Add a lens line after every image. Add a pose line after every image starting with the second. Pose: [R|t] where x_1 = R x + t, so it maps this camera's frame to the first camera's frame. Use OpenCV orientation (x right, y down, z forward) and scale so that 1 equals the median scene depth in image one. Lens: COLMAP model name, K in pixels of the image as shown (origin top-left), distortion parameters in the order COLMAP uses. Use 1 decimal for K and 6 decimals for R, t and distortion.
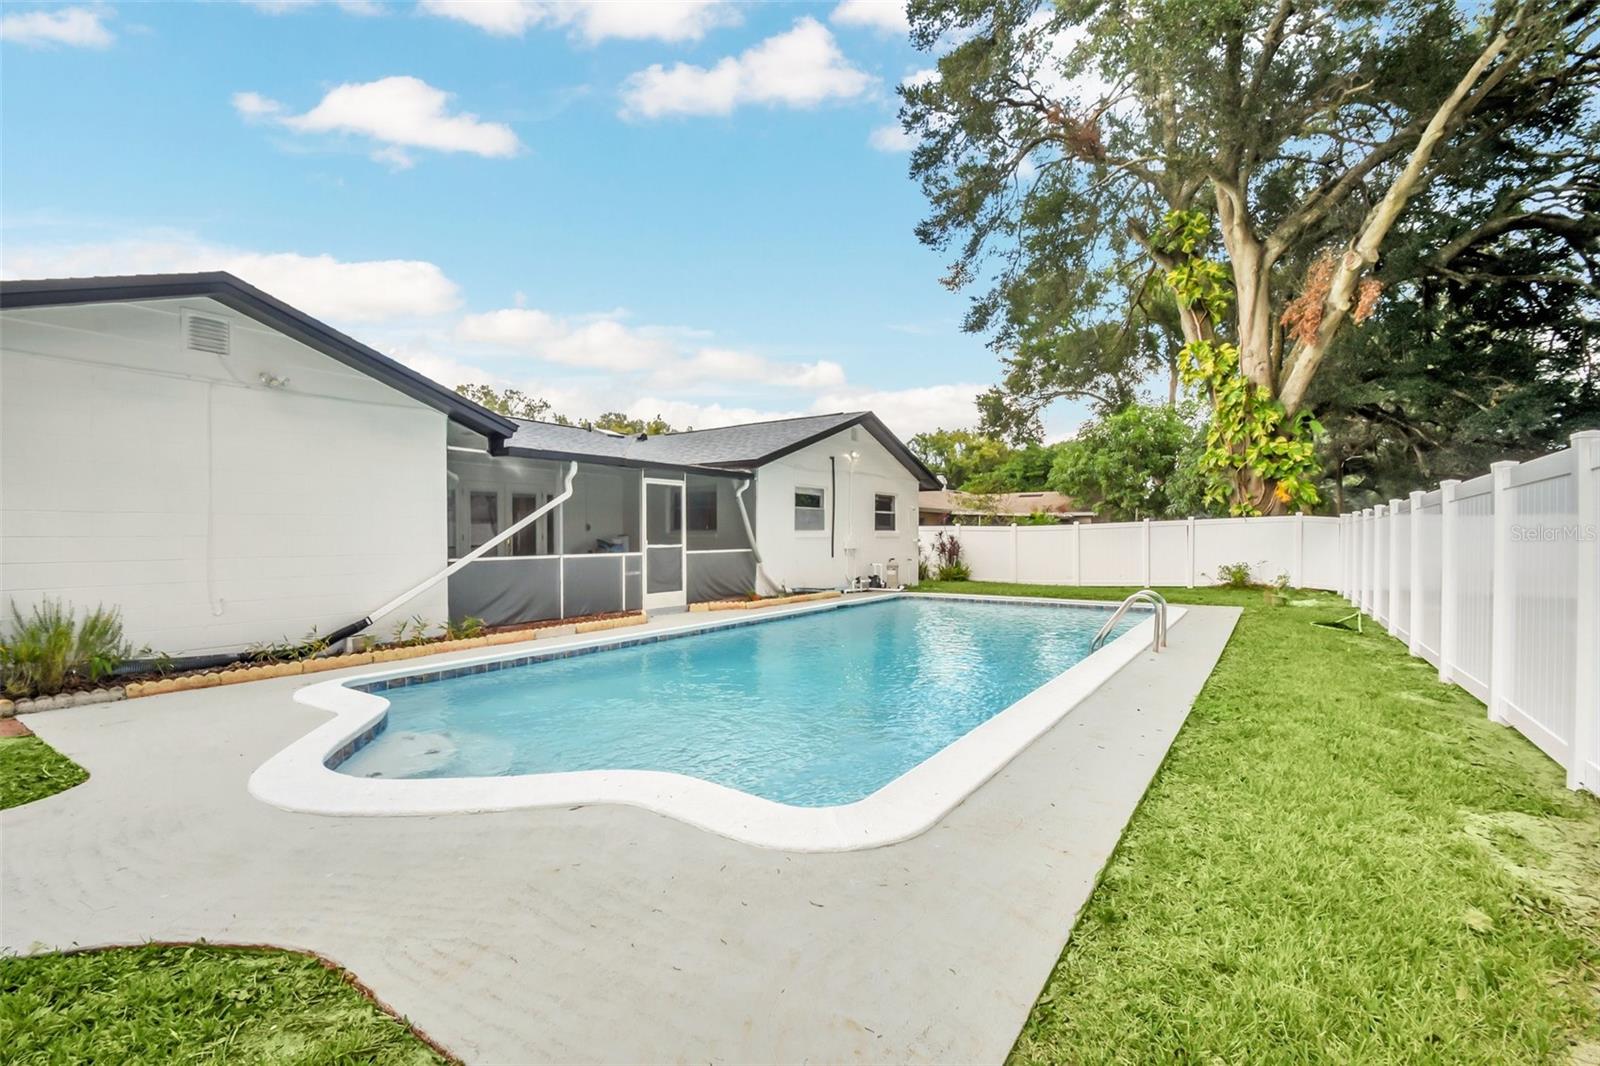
lens RADIAL K [[710.2, 0, 784.2], [0, 710.2, 554.8], [0, 0, 1]] dist [0.000721, -0.013833]
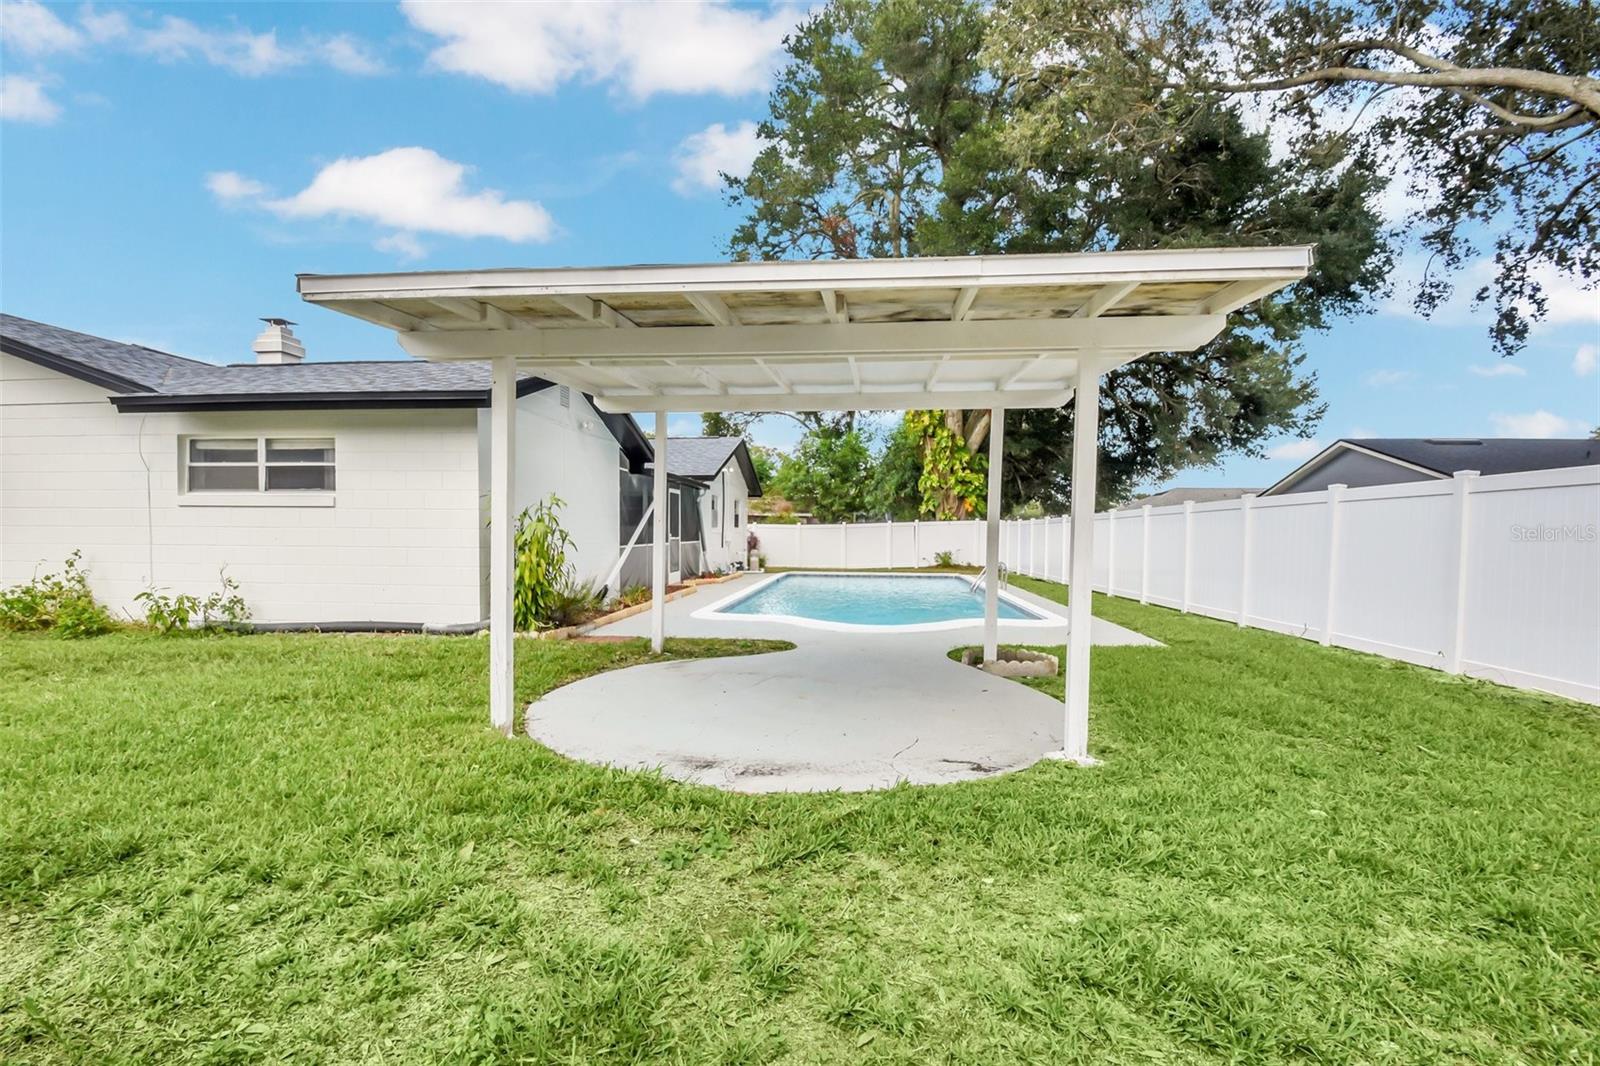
lens RADIAL K [[714.5, 0, 801.0], [0, 714.5, 557.9], [0, 0, 1]] dist [0.002146, -0.012445]
pose [[0.869166, -0.011859, 0.494378, -0.410992], [0.006308, 0.999897, 0.012895, 0.005174], [-0.494480, -0.008090, 0.869151, -0.196161]]
